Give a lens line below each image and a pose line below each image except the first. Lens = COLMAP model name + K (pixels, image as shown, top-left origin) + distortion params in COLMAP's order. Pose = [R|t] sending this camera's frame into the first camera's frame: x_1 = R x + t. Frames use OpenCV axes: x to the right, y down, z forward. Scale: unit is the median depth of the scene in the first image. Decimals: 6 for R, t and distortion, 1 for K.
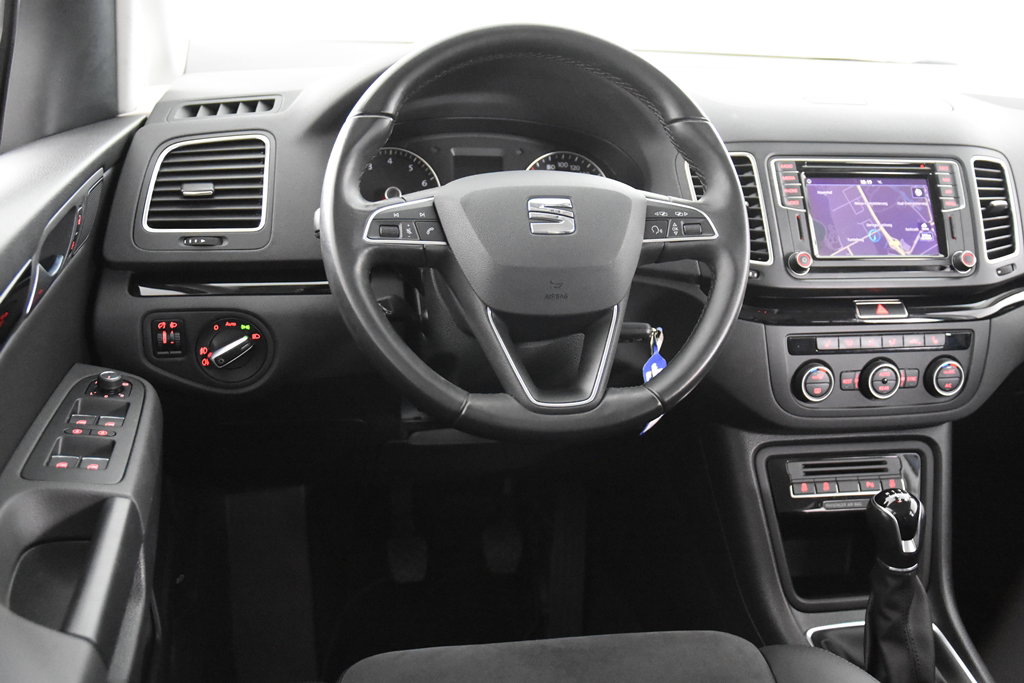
lens RADIAL K [[1101.9, 0, 512.0], [0, 1101.9, 341.7], [0, 0, 1]] dist [-0.014587, 0.000000]
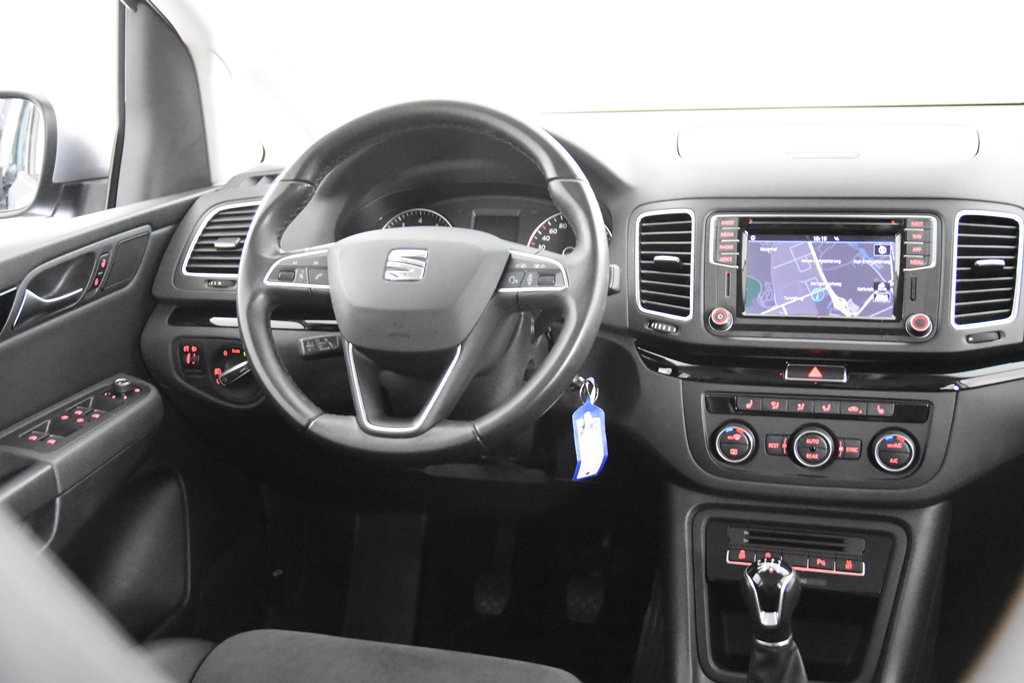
lens RADIAL K [[1199.2, 0, 511.5], [0, 1199.2, 342.6], [0, 0, 1]] dist [0.008922, 0.000000]
pose [[0.873725, 0.042817, -0.484532, 0.613851], [-0.076134, 0.995879, -0.049284, 0.015995], [0.480425, 0.079950, 0.873384, -0.026089]]
